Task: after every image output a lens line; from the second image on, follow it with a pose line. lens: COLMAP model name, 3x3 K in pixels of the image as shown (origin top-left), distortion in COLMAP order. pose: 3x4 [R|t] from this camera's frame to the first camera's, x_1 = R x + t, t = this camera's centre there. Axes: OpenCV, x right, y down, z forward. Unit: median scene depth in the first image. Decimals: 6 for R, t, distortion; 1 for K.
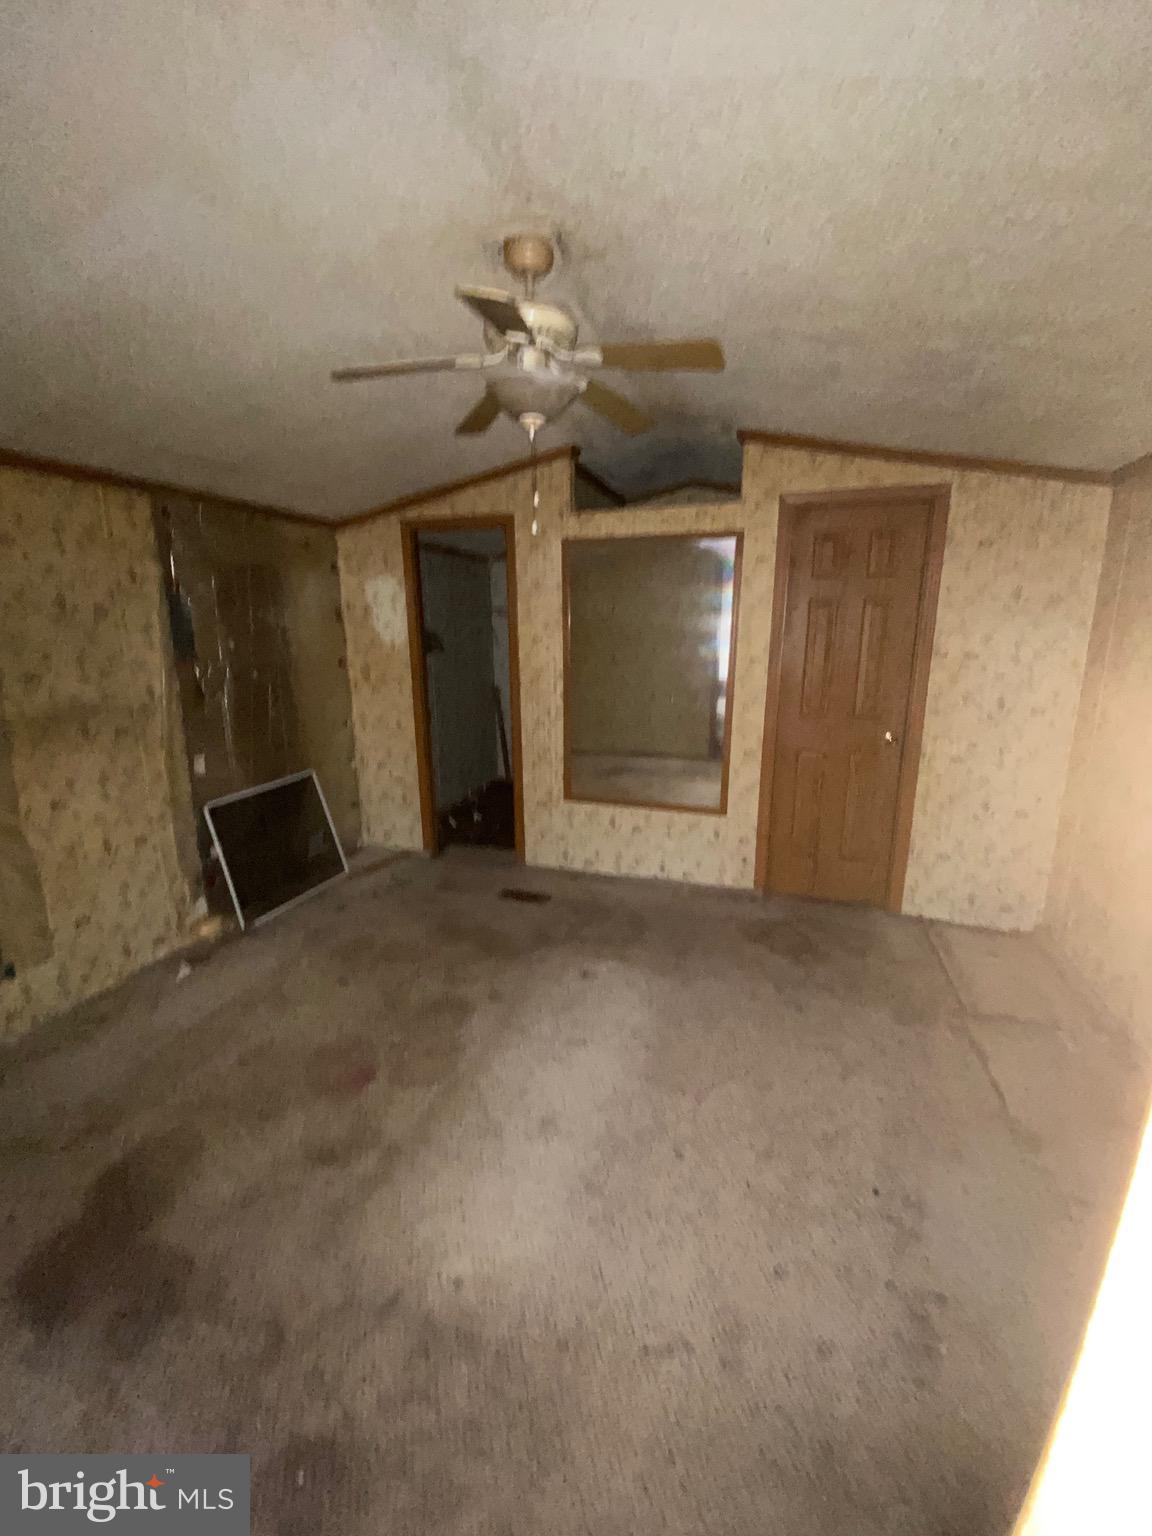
lens RADIAL K [[623.1, 0, 576.7], [0, 623.1, 776.4], [0, 0, 1]] dist [0.028522, -0.022799]
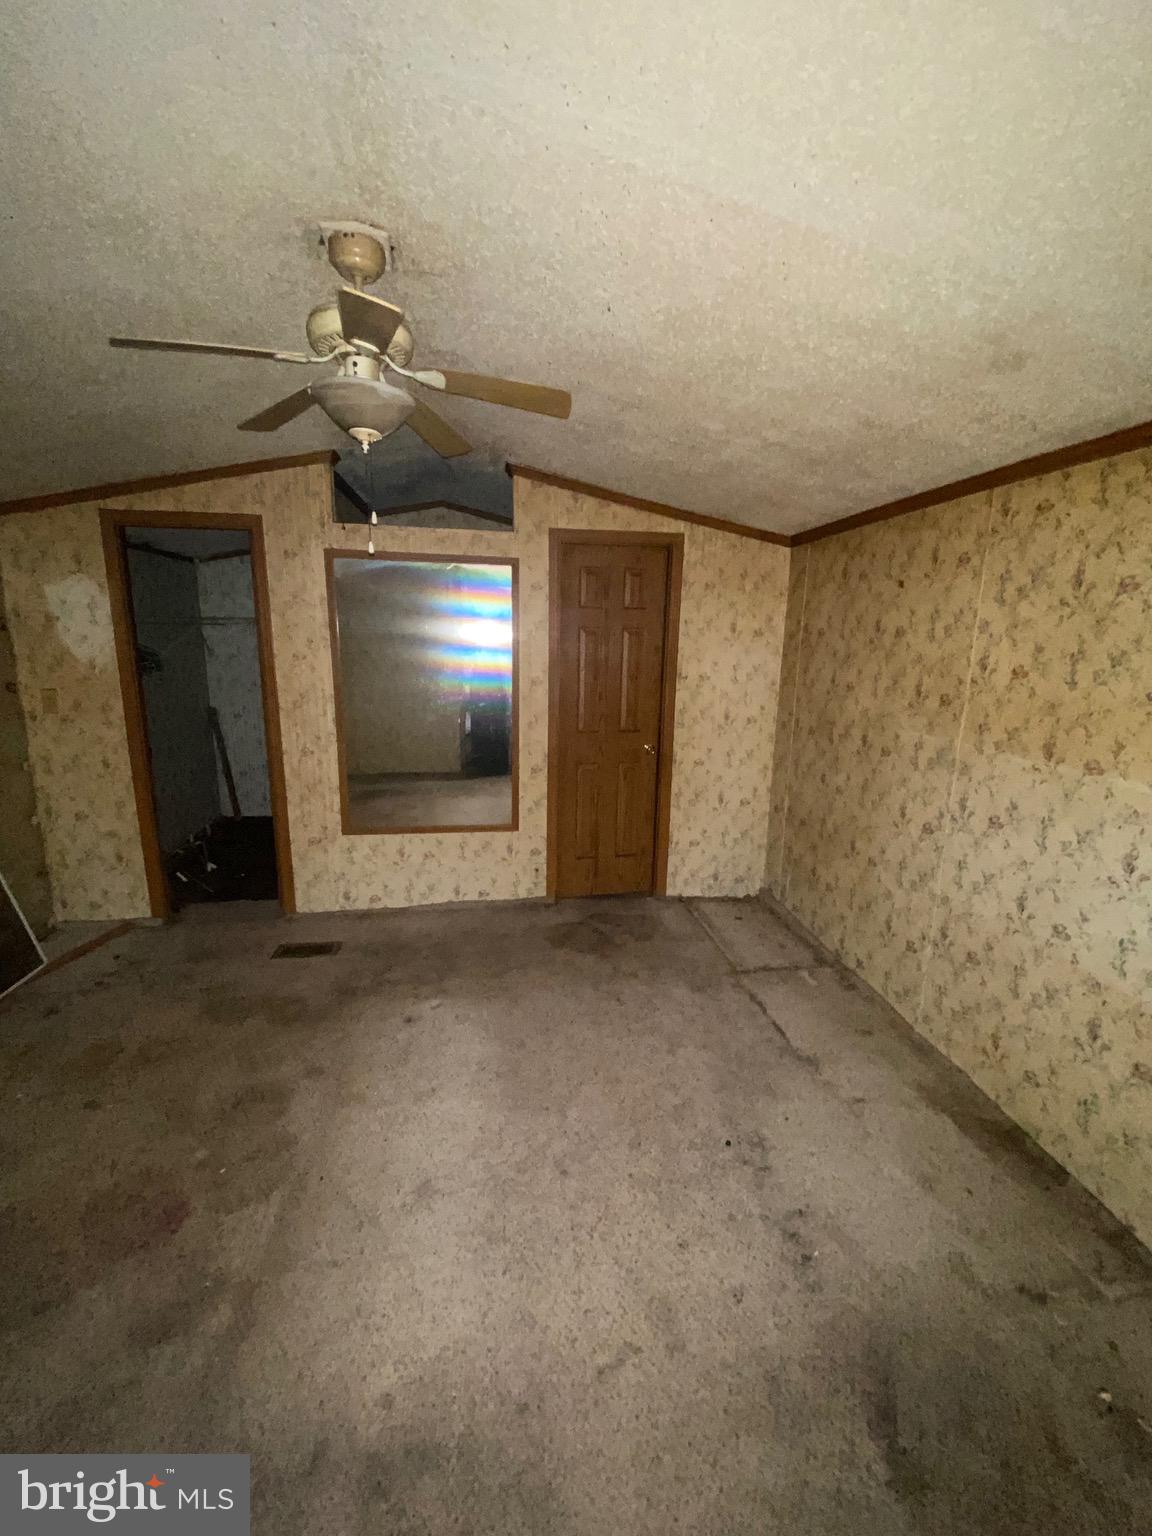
lens RADIAL K [[623.1, 0, 576.7], [0, 623.1, 776.4], [0, 0, 1]] dist [0.028522, -0.022799]
pose [[0.894468, -0.078683, 0.440154, -0.124856], [0.086043, 0.996286, 0.003244, -0.022681], [-0.438774, 0.034971, 0.897917, 0.030112]]
